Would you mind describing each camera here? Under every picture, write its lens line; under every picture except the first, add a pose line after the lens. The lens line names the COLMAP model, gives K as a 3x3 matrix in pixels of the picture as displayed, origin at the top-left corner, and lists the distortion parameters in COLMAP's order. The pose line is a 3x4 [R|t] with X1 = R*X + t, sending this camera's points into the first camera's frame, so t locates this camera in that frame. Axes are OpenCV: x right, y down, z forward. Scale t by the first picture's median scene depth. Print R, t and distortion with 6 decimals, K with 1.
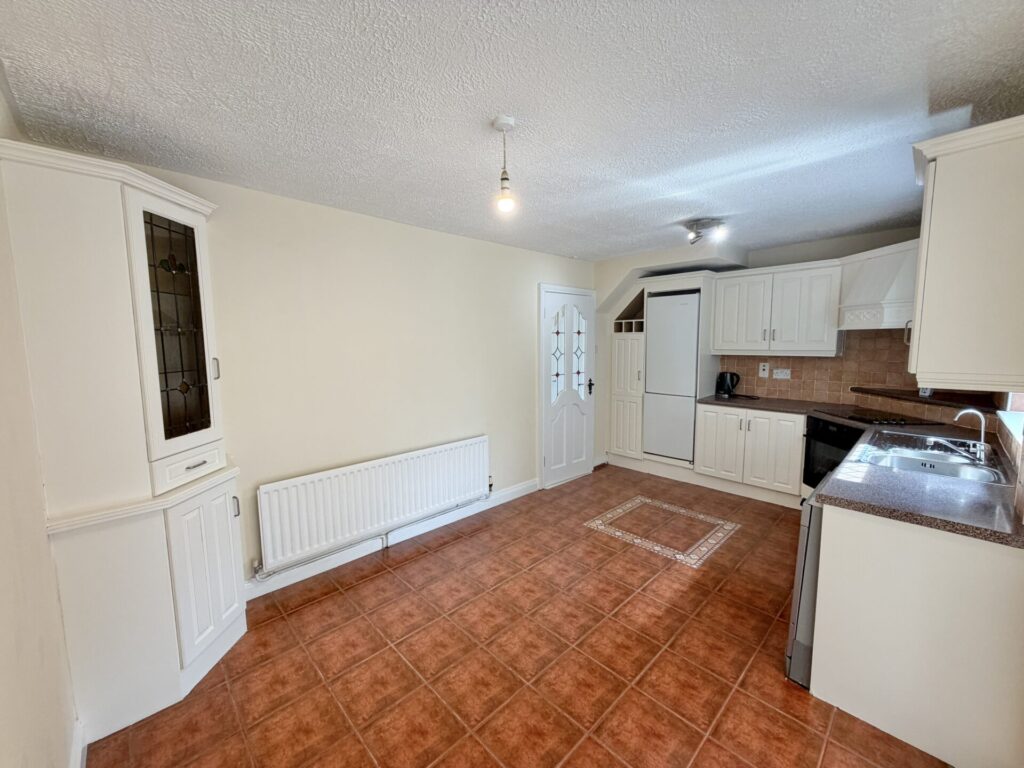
lens RADIAL K [[414.4, 0, 513.0], [0, 414.4, 379.5], [0, 0, 1]] dist [0.018349, -0.000014]
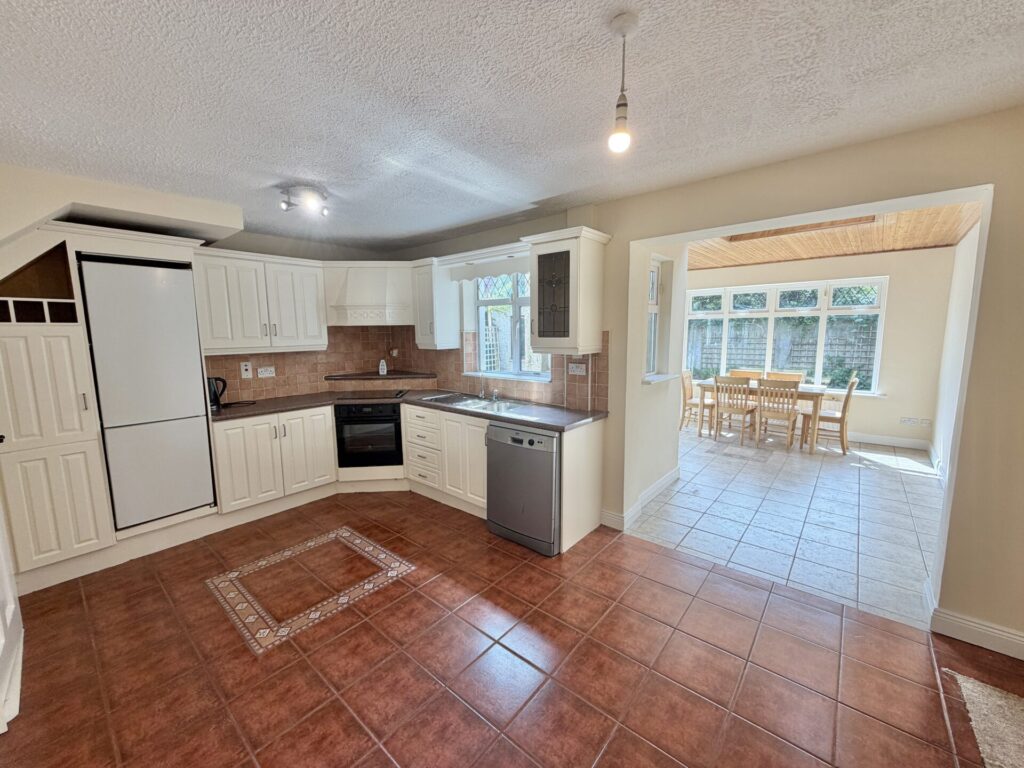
lens RADIAL K [[406.8, 0, 508.6], [0, 406.8, 383.7], [0, 0, 1]] dist [-0.000400, -0.000144]
pose [[-0.092244, -0.120381, 0.988433, -0.360035], [0.110294, 0.985321, 0.130295, -0.054450], [-0.989609, 0.121037, -0.077612, 0.623863]]
